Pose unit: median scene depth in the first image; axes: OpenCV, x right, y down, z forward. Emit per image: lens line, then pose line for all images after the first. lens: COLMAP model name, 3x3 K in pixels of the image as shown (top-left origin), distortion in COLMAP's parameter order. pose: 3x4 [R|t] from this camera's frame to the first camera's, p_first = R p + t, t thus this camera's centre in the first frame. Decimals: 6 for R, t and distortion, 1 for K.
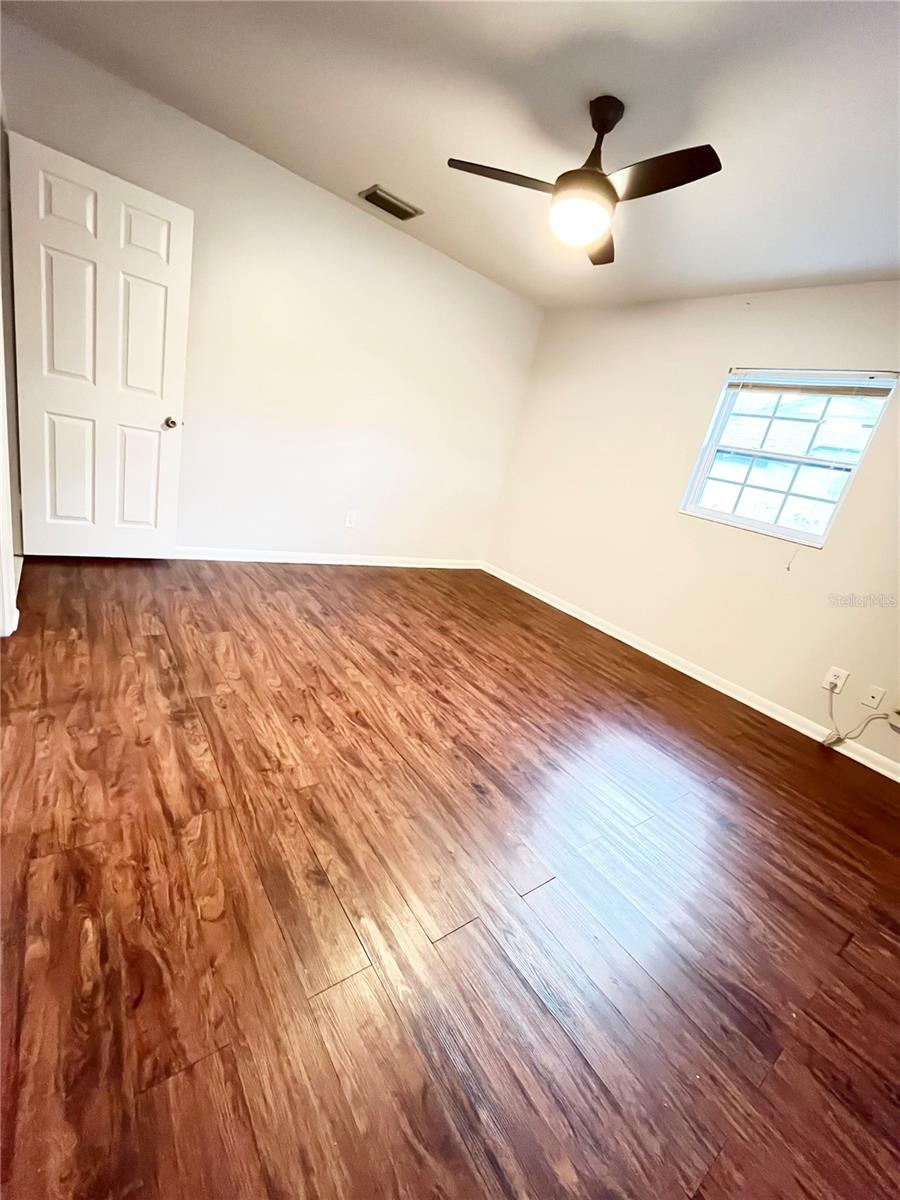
lens RADIAL K [[486.1, 0, 451.2], [0, 486.1, 596.6], [0, 0, 1]] dist [-0.001964, -0.000374]
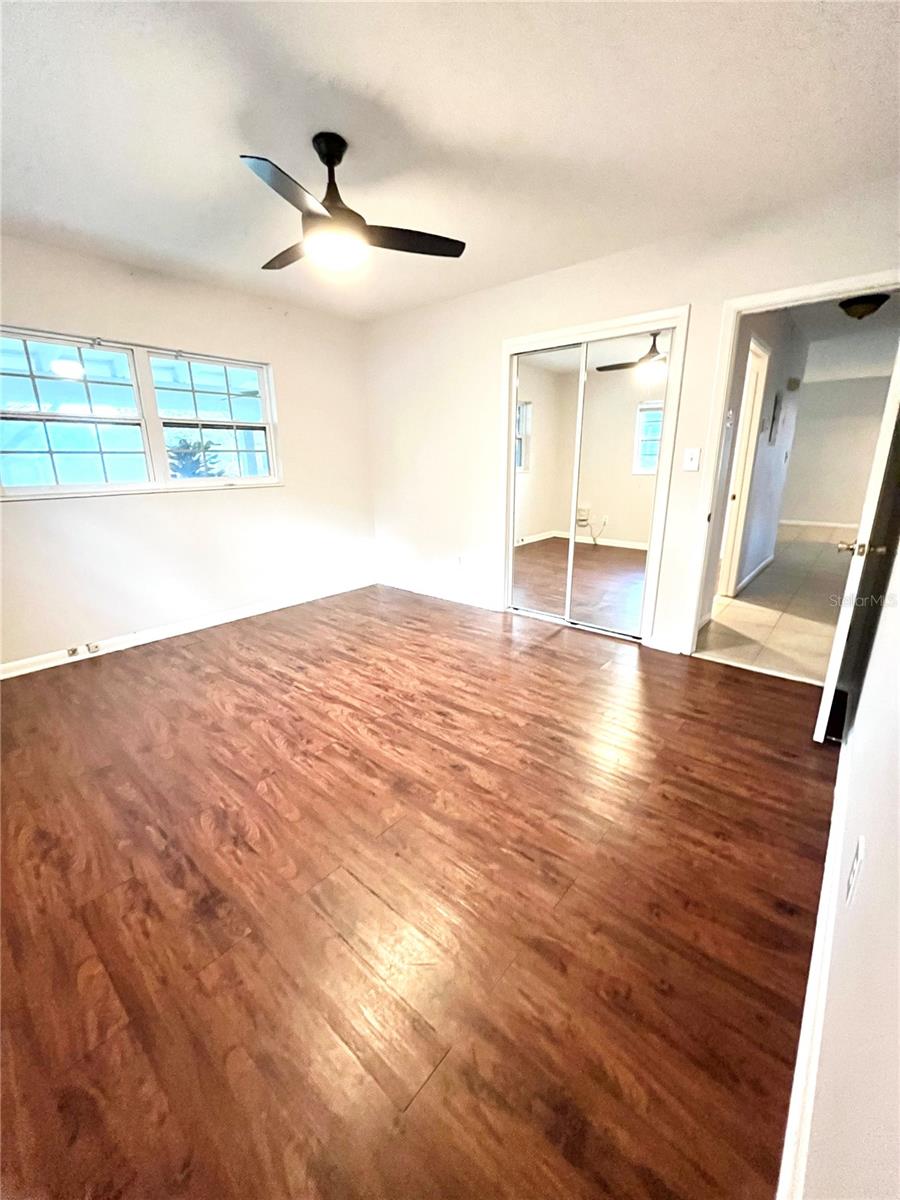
lens RADIAL K [[486.1, 0, 451.2], [0, 486.1, 596.6], [0, 0, 1]] dist [-0.001964, -0.000374]
pose [[-0.954187, -0.143858, -0.262359, 0.147169], [-0.260414, 0.831084, 0.491411, -0.551455], [0.147349, 0.537220, -0.830472, 1.709645]]
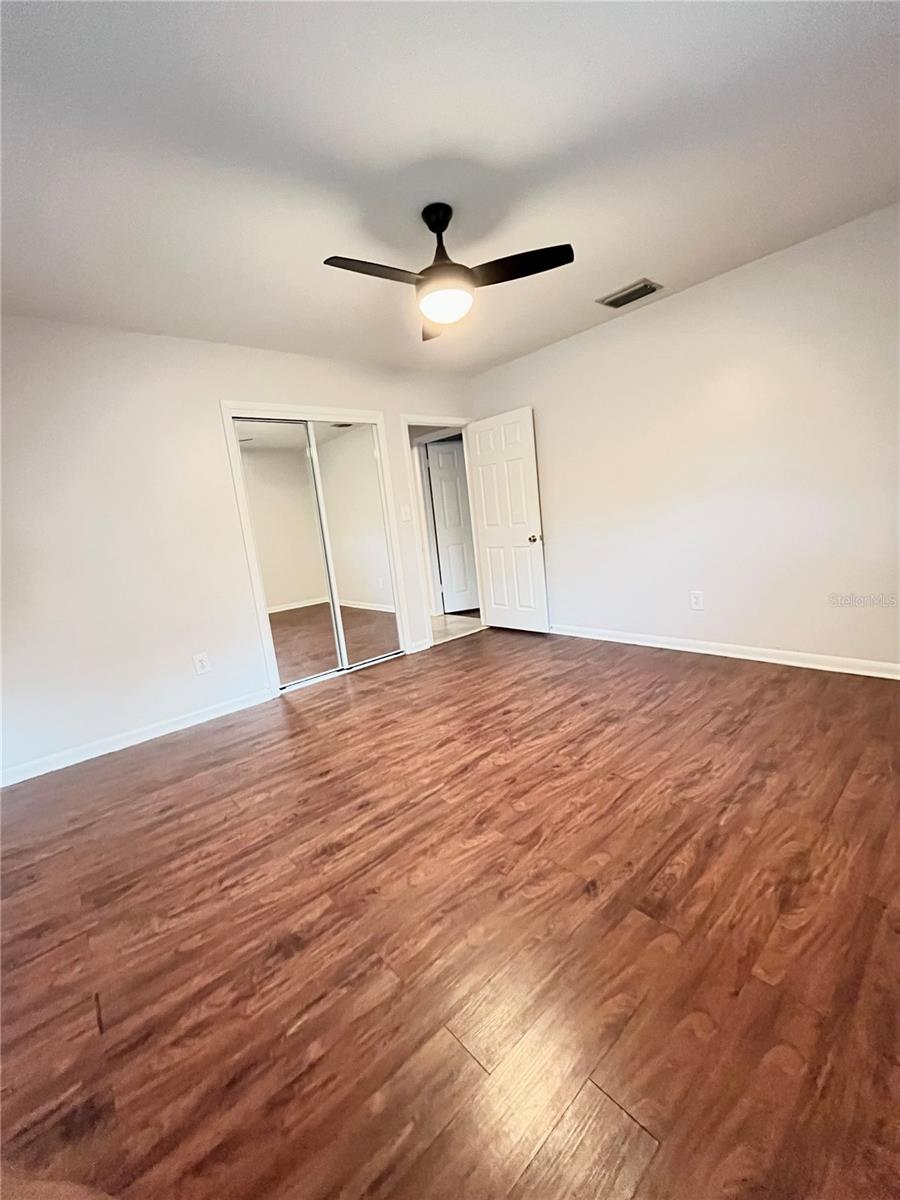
lens RADIAL K [[486.1, 0, 451.2], [0, 486.1, 596.6], [0, 0, 1]] dist [-0.001964, -0.000374]
pose [[0.054589, -0.063764, -0.996471, 0.988067], [-0.177458, 0.981452, -0.072524, -0.036333], [0.982613, 0.180791, 0.042262, 0.812502]]
